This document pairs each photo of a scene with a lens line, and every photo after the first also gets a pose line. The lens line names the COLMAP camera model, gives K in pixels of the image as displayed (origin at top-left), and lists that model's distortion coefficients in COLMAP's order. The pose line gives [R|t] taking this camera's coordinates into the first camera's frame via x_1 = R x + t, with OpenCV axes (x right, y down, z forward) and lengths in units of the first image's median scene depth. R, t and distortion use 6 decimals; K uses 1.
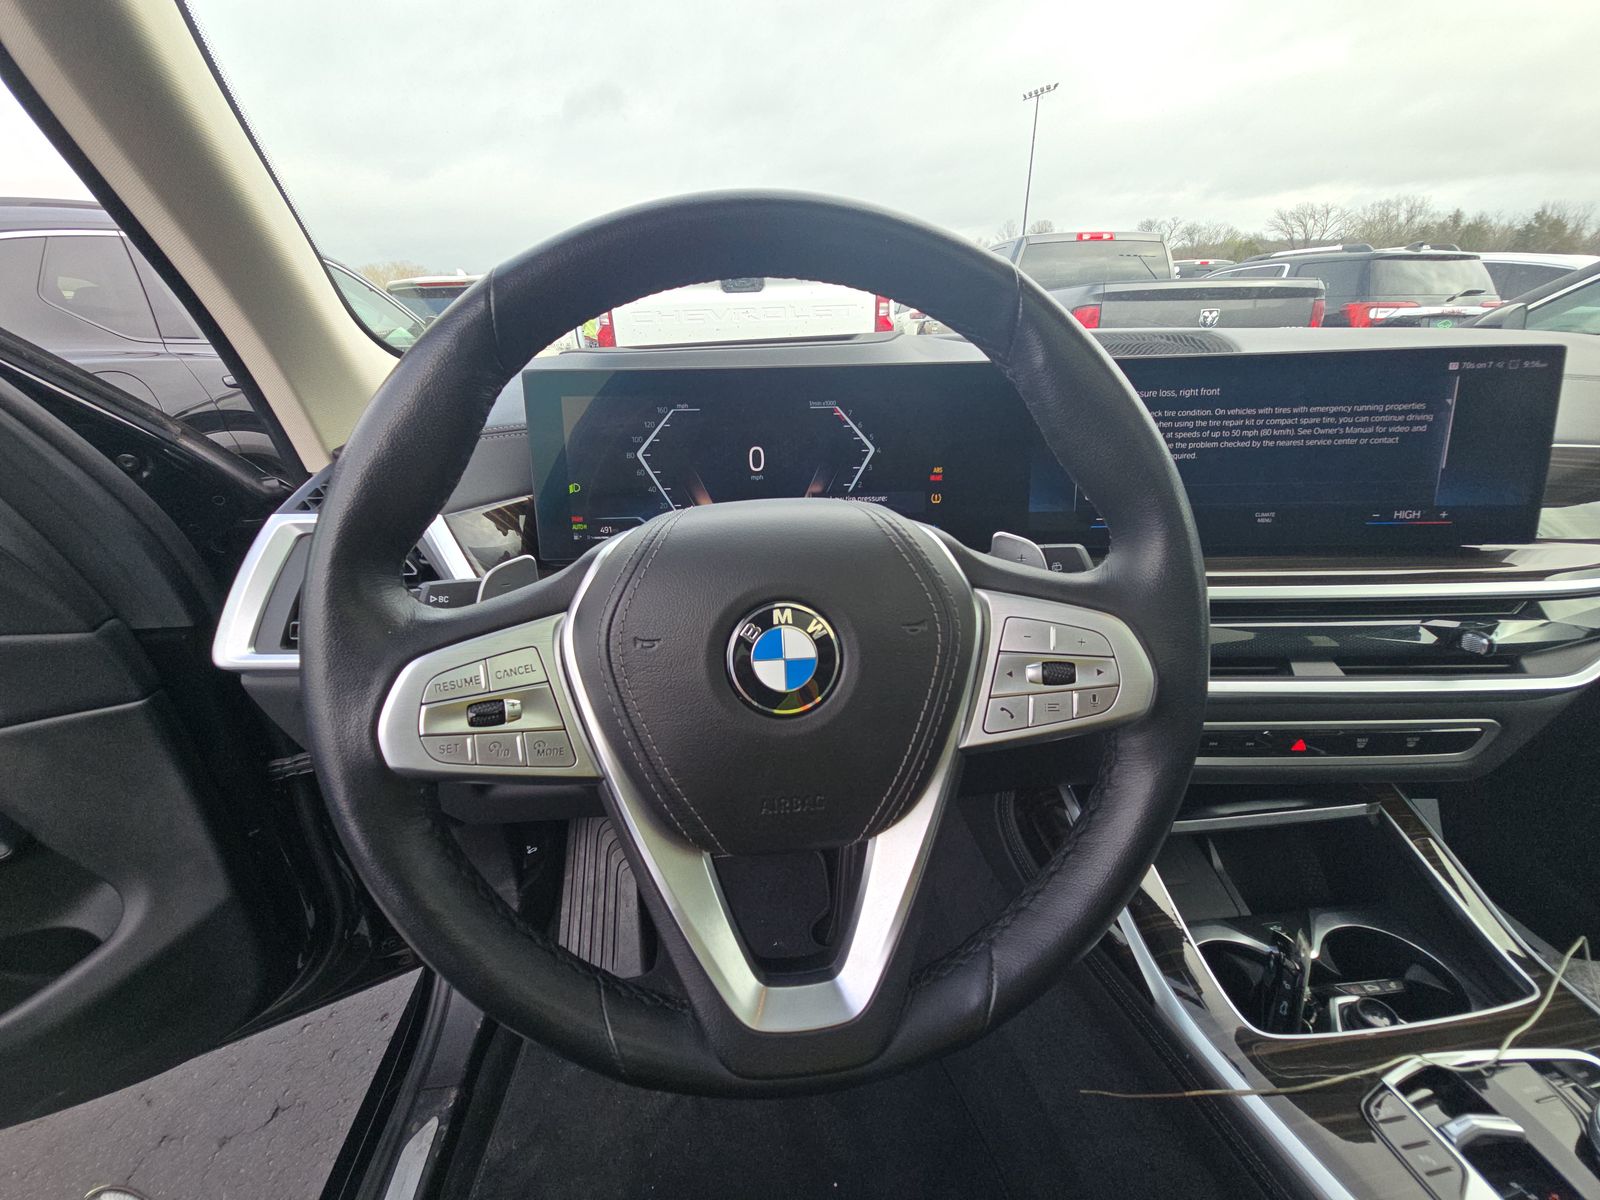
lens RADIAL K [[638.6, 0, 798.9], [0, 638.6, 614.8], [0, 0, 1]] dist [0.011629, -0.009723]
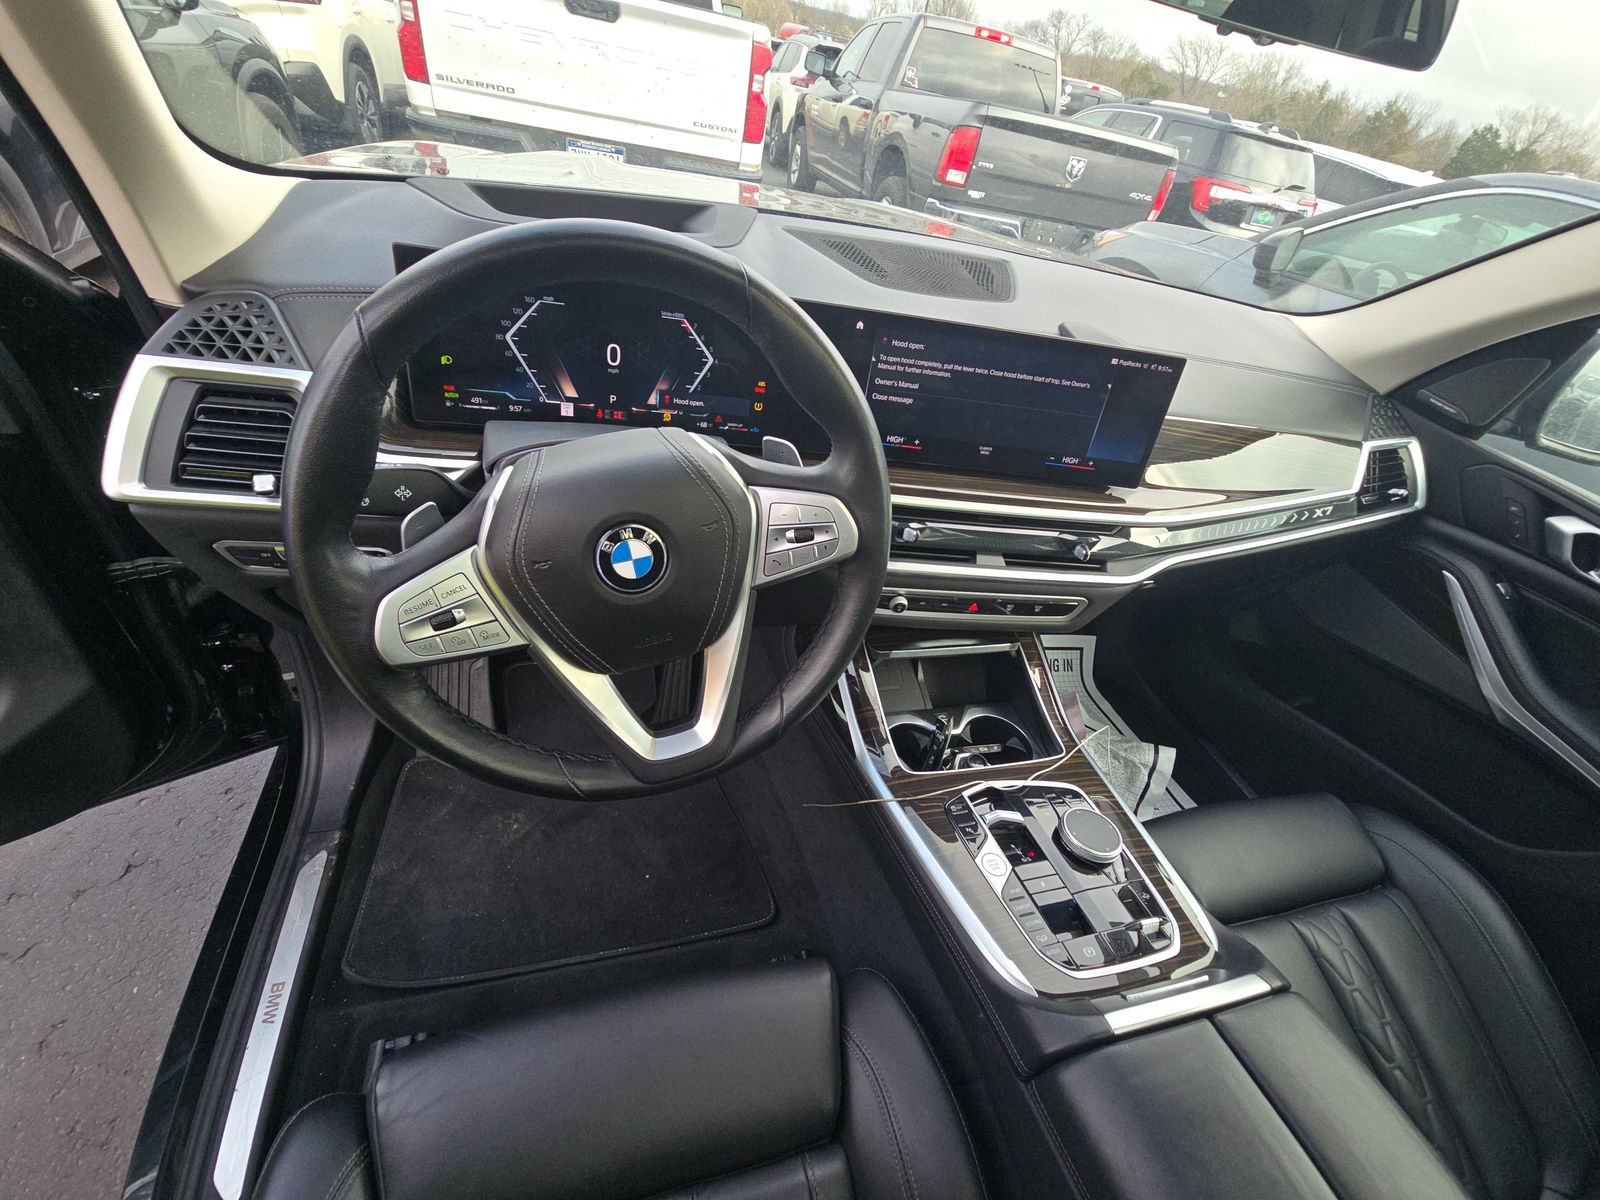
lens RADIAL K [[650.1, 0, 800.0], [0, 650.1, 600.0], [0, 0, 1]] dist [0.009432, 0.000235]
pose [[0.966951, 0.050844, 0.249843, -0.010152], [-0.116276, 0.960018, 0.254649, -0.155535], [-0.226906, -0.275284, 0.934202, -0.344863]]
